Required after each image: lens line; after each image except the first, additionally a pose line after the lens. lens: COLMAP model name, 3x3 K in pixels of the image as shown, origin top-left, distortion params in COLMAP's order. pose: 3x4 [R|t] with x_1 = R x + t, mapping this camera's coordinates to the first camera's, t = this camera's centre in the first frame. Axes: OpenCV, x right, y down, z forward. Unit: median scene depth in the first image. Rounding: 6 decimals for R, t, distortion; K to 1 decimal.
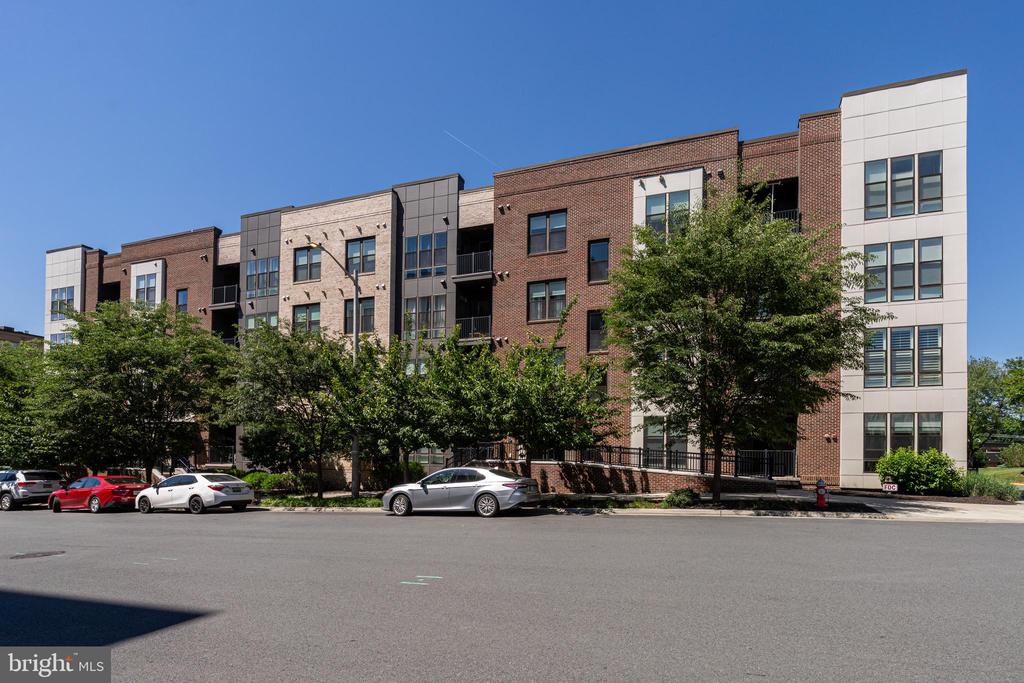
lens RADIAL K [[350.9, 0, 512.3], [0, 350.9, 337.6], [0, 0, 1]] dist [-0.001648, 0.000394]
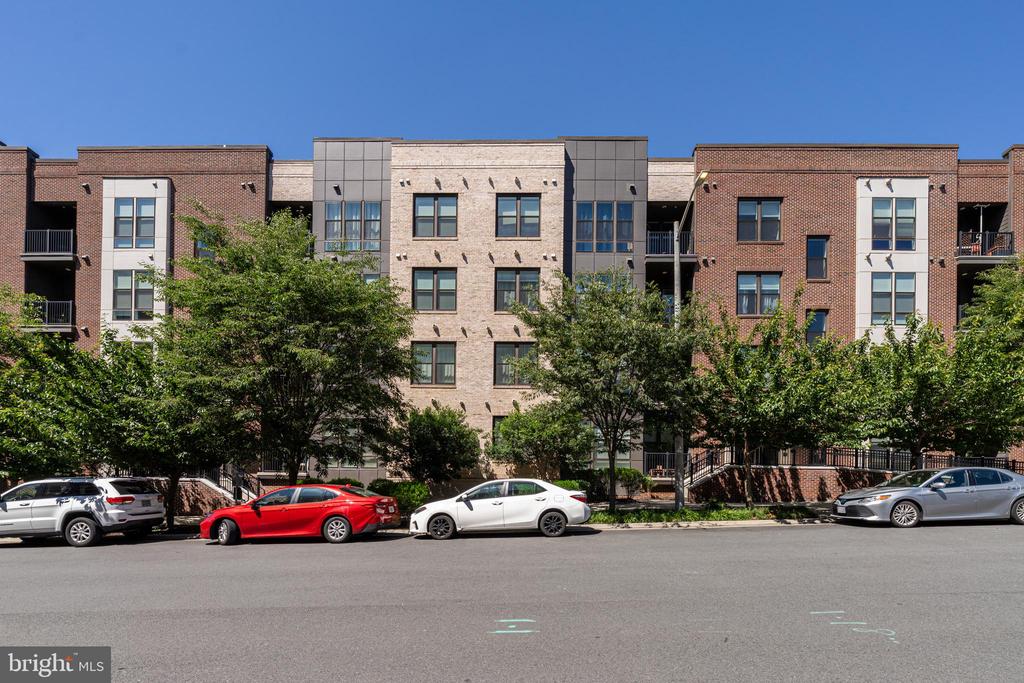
lens RADIAL K [[386.3, 0, 512.1], [0, 386.3, 343.0], [0, 0, 1]] dist [-0.004653, 0.000222]
pose [[0.972893, 0.072183, 0.219704, -0.634983], [-0.077027, 0.996937, 0.013549, 0.050006], [-0.218053, -0.030105, 0.975473, 0.127822]]
